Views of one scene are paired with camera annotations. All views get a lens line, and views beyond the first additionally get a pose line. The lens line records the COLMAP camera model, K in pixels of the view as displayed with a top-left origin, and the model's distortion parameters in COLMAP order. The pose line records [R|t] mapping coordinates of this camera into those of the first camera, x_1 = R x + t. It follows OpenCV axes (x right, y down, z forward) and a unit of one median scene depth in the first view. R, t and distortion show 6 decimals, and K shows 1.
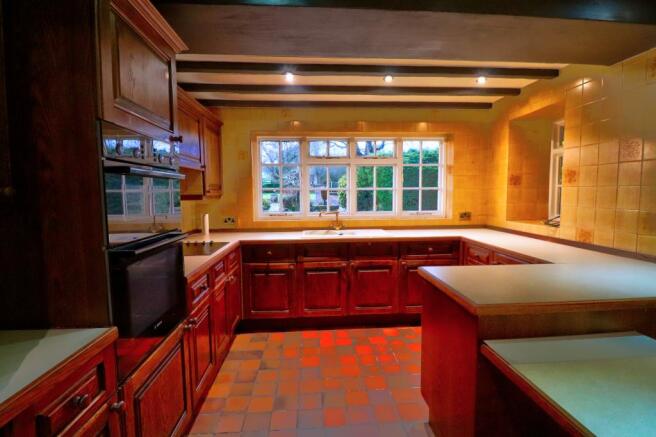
lens RADIAL K [[312.1, 0, 330.8], [0, 312.1, 216.0], [0, 0, 1]] dist [0.001978, -0.024857]
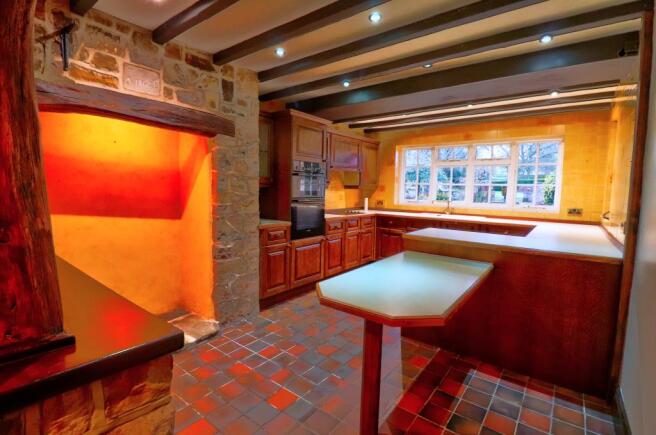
lens RADIAL K [[312.1, 0, 330.8], [0, 312.1, 215.0], [0, 0, 1]] dist [0.001978, -0.024857]
pose [[0.743842, 0.076968, -0.663909, 0.526733], [-0.081379, 0.996386, 0.024336, 0.053775], [0.663383, 0.035927, 0.747417, -0.347277]]
